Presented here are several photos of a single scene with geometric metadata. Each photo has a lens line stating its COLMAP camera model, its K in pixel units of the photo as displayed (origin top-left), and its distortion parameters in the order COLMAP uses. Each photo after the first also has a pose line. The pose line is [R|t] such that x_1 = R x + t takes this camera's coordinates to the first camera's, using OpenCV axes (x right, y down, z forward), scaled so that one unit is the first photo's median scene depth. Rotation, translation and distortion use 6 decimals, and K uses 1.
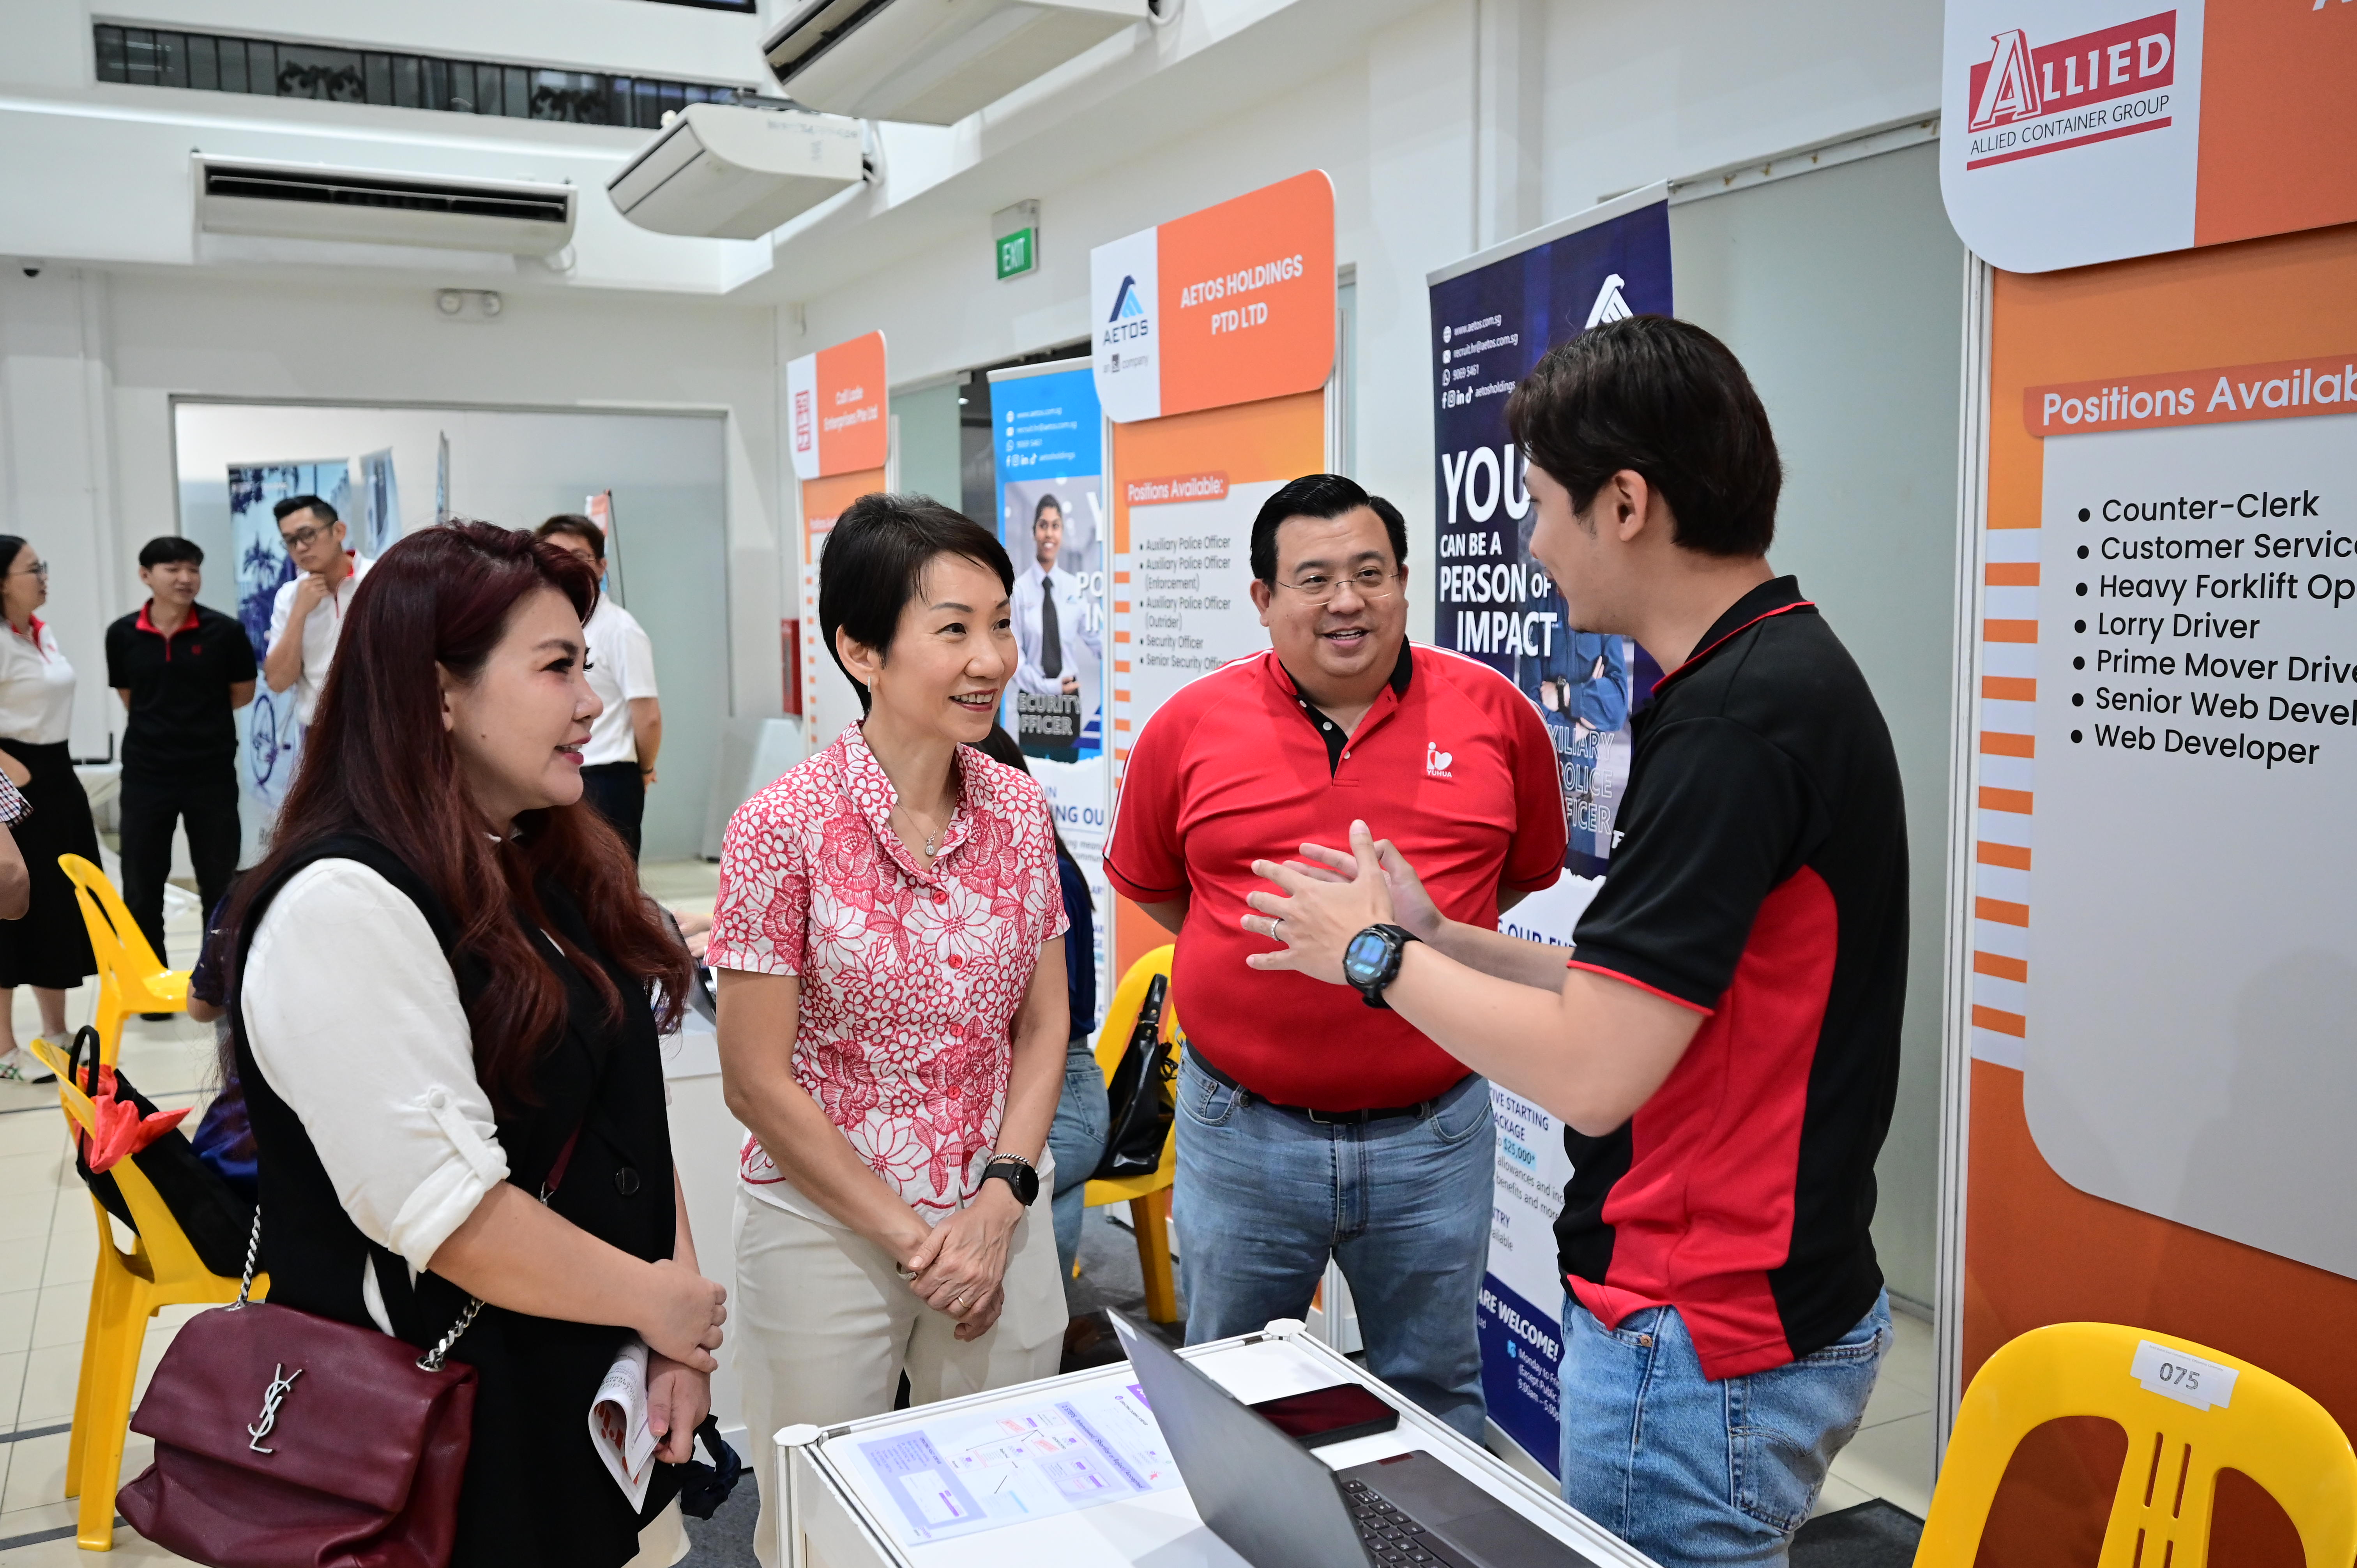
lens RADIAL K [[2015.9, 0, 1178.5], [0, 2015.9, 784.0], [0, 0, 1]] dist [0.000163, -0.001233]
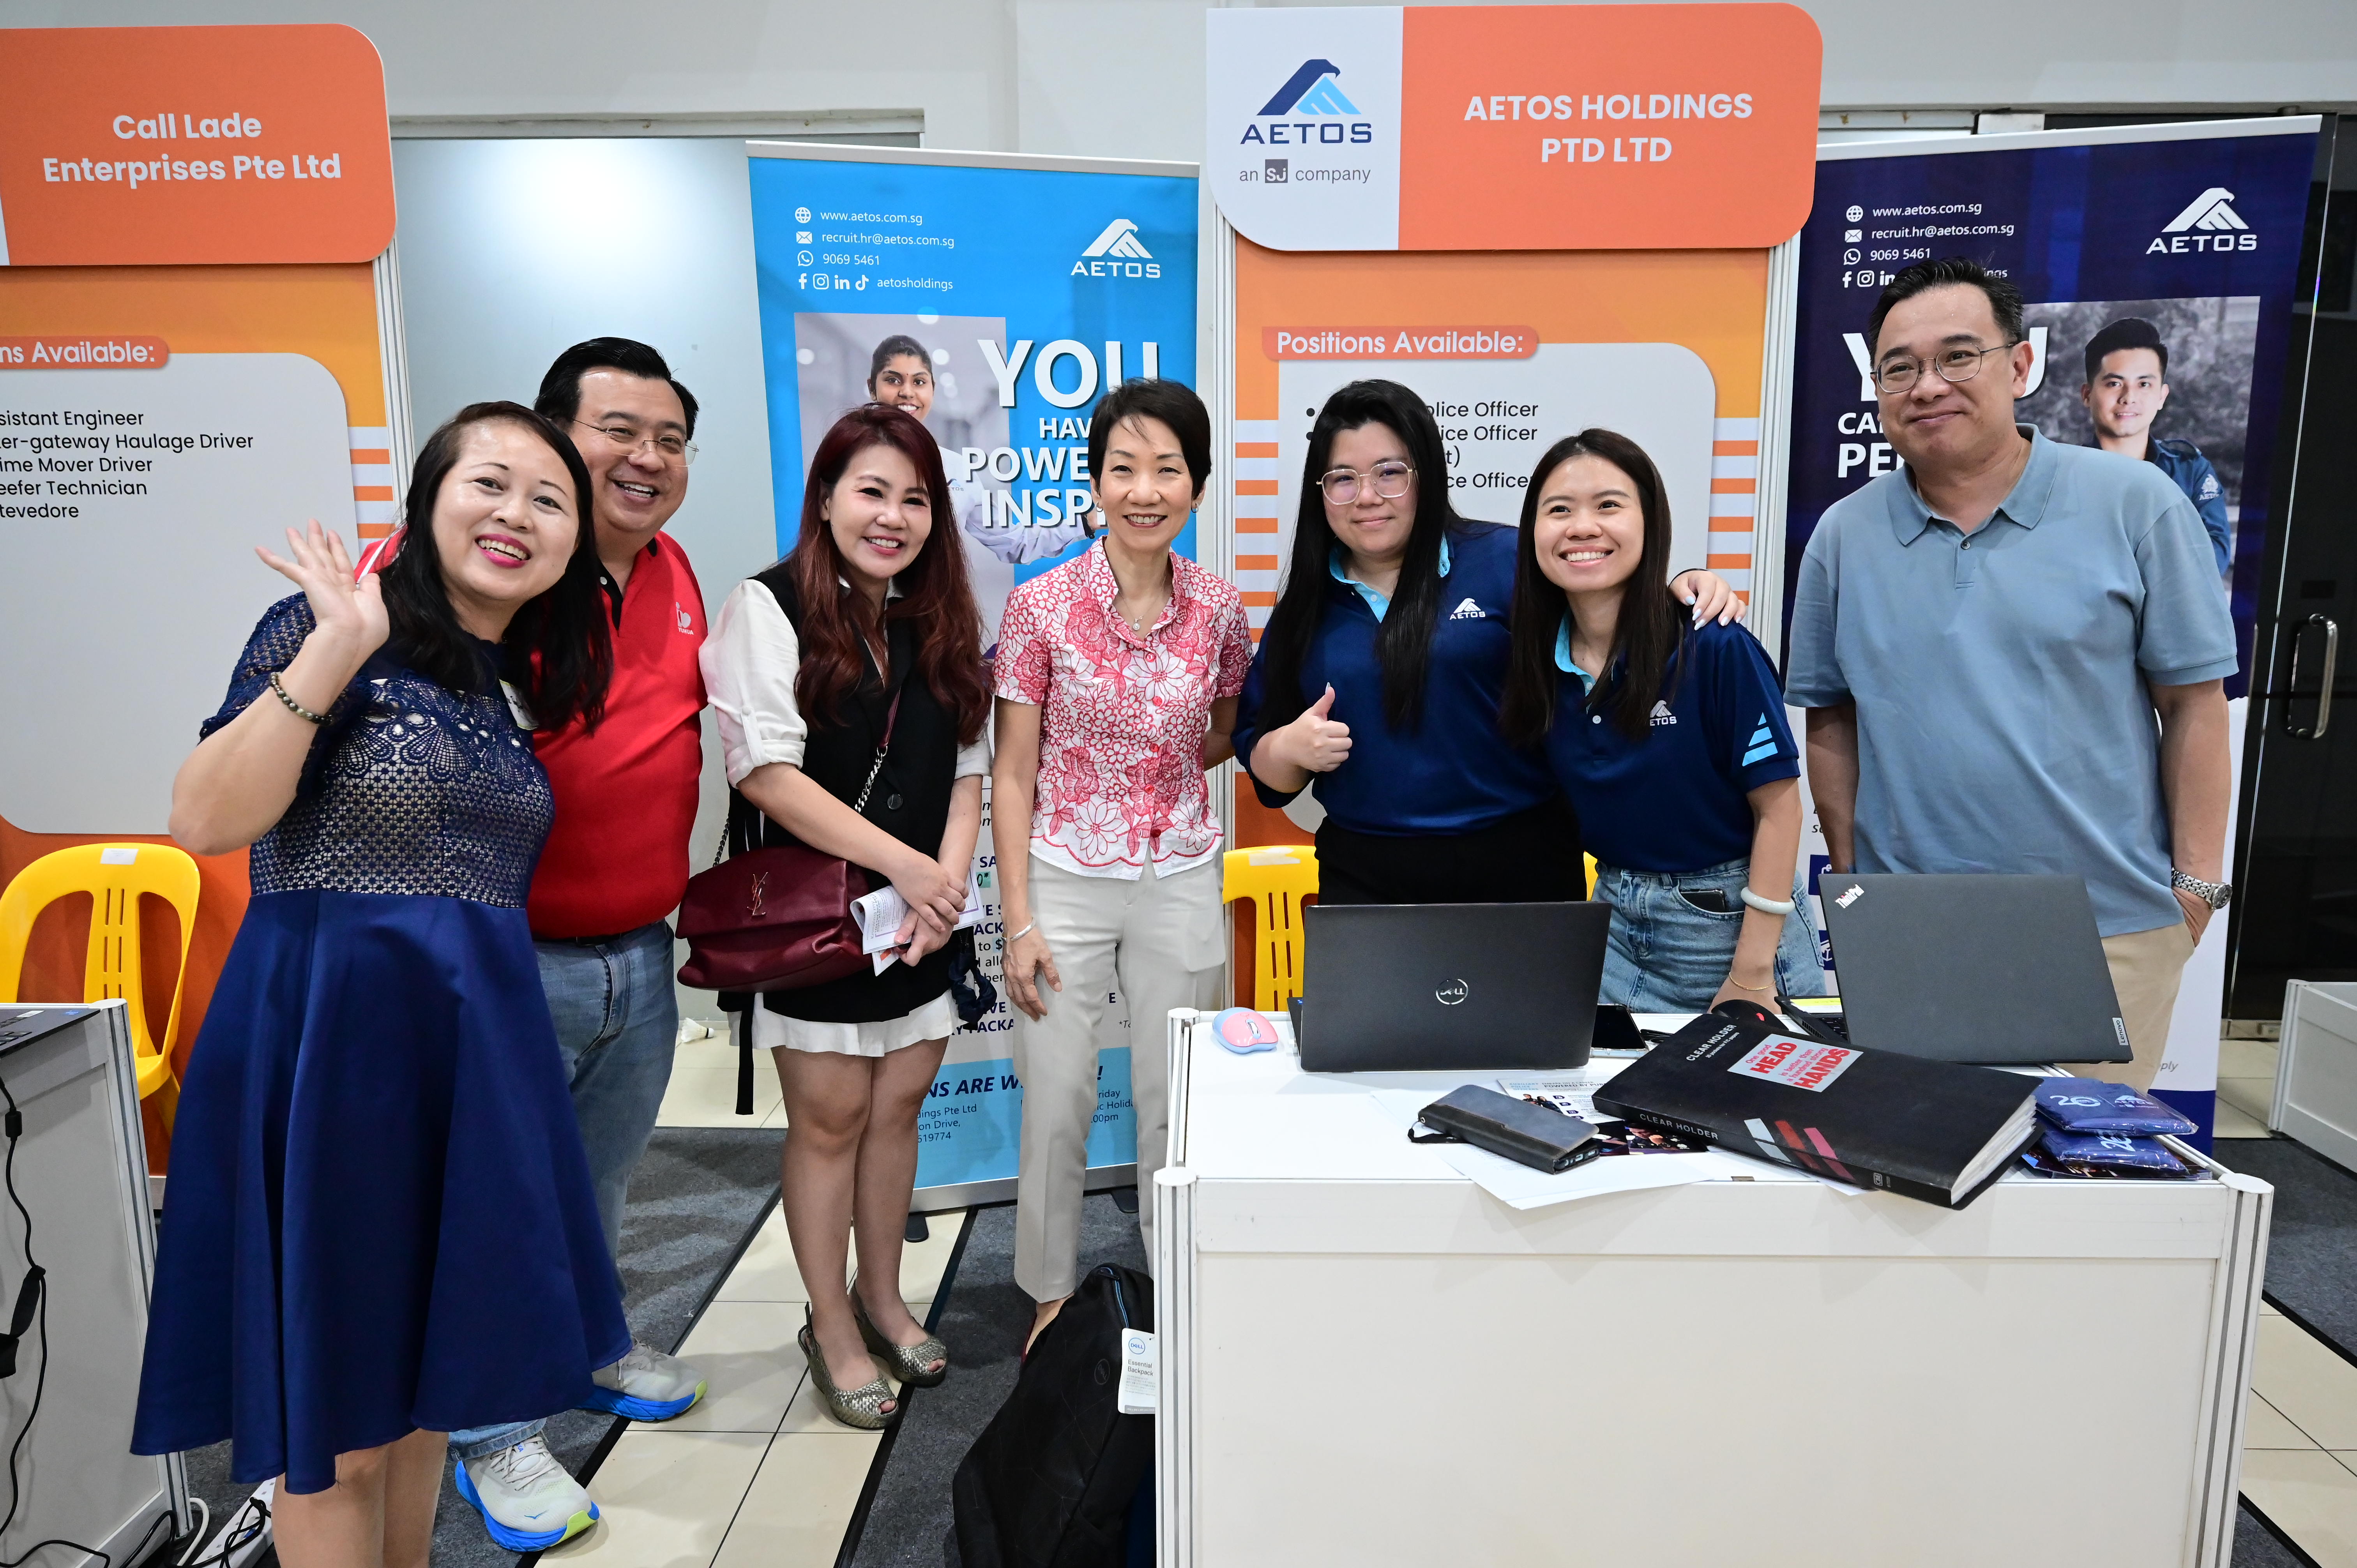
lens RADIAL K [[1496.0, 0, 1178.5], [0, 1496.0, 784.0], [0, 0, 1]] dist [-0.001811, -0.000969]
pose [[0.464191, -0.143350, 0.874058, -0.592776], [0.089197, 0.989366, 0.114890, -0.043481], [-0.881233, 0.024633, 0.472041, 0.768770]]
